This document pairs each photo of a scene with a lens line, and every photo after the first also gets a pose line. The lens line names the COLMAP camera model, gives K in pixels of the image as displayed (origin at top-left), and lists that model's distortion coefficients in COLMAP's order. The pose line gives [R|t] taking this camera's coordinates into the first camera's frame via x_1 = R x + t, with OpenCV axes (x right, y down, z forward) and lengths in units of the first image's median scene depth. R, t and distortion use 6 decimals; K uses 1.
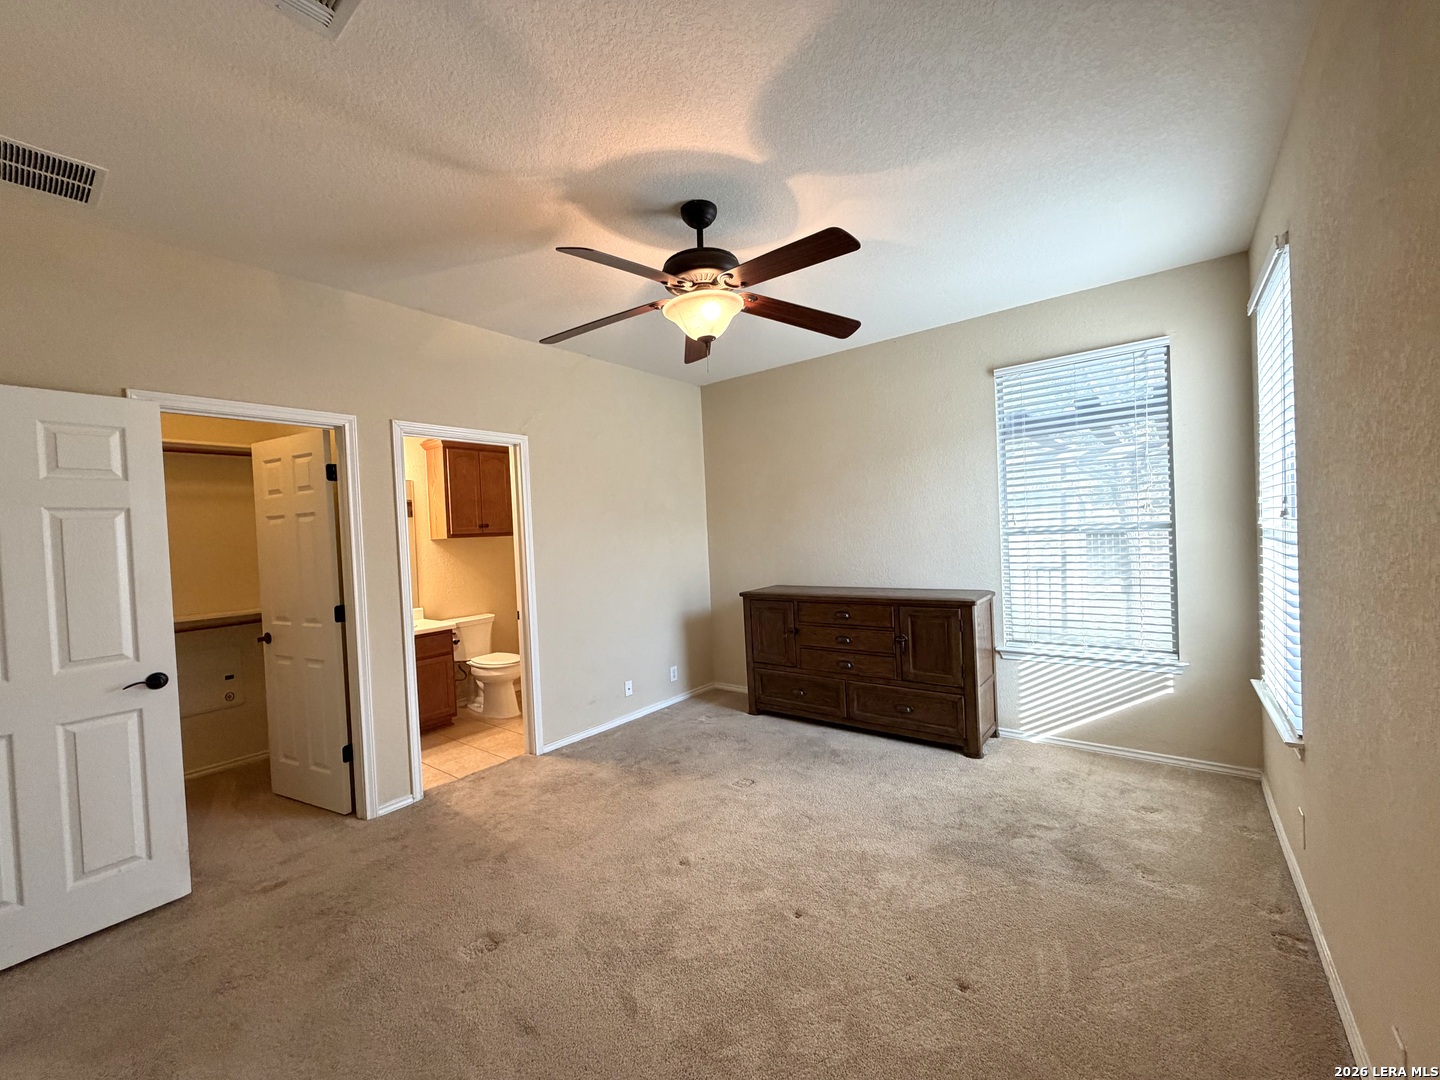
lens RADIAL K [[573.4, 0, 716.2], [0, 573.4, 538.3], [0, 0, 1]] dist [0.000958, 0.000124]
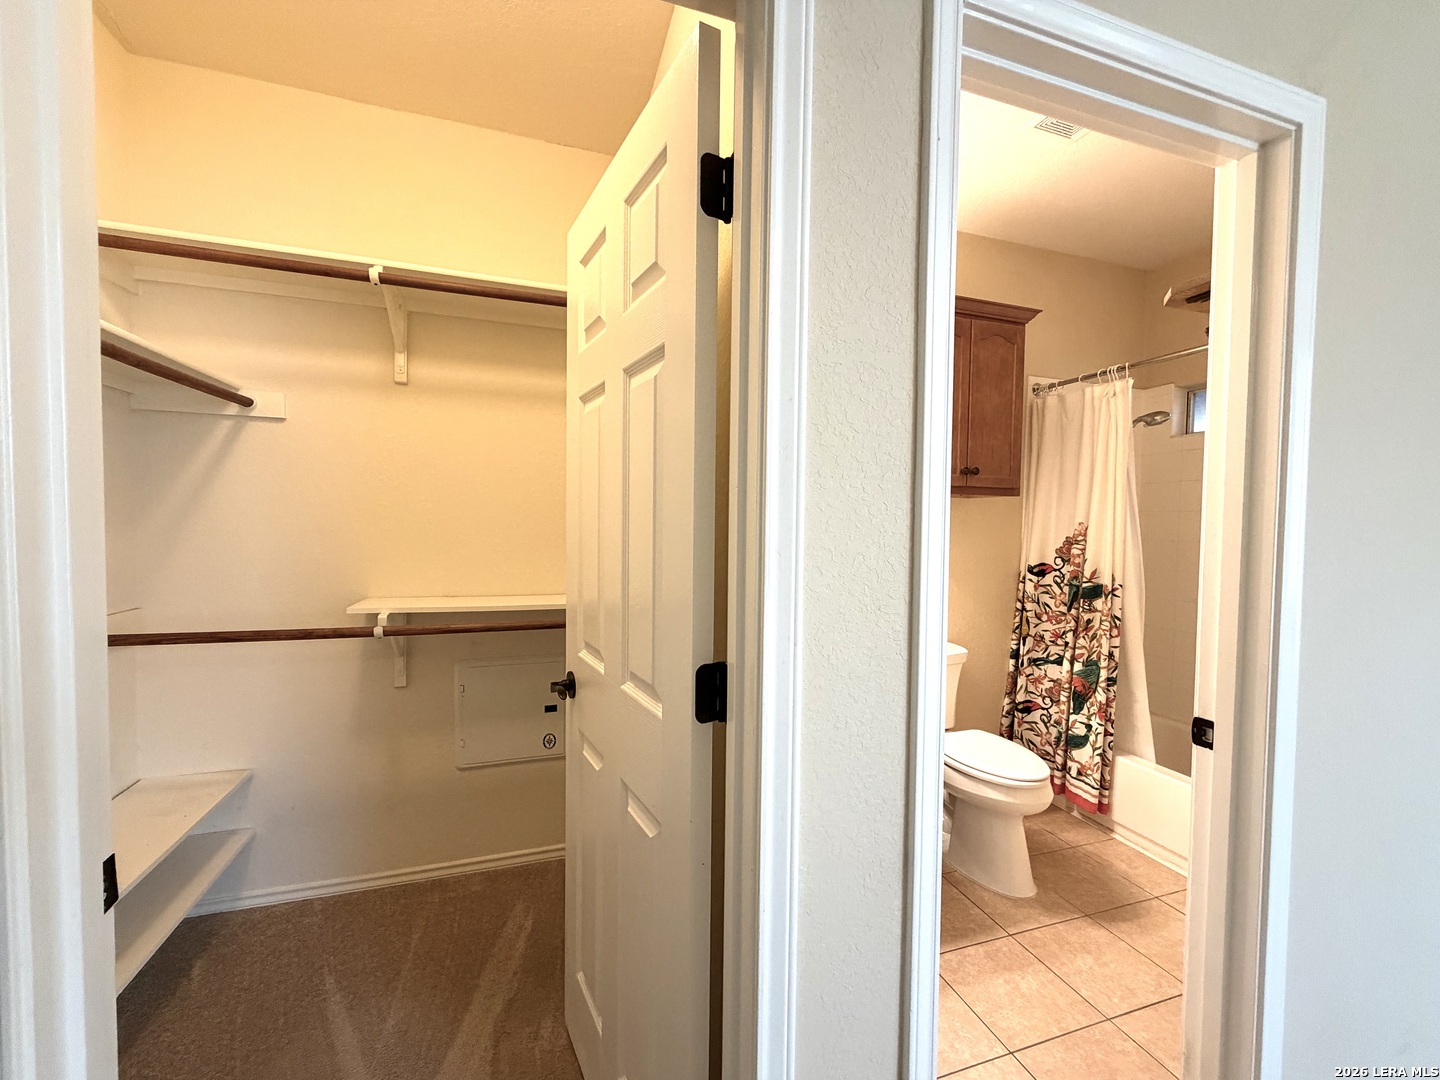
lens RADIAL K [[573.4, 0, 716.2], [0, 573.4, 538.3], [0, 0, 1]] dist [0.000958, 0.000124]
pose [[0.831550, 0.074866, -0.550381, -0.477244], [-0.060853, 0.997190, 0.043703, 0.040311], [0.552106, -0.002849, 0.833769, 0.724968]]
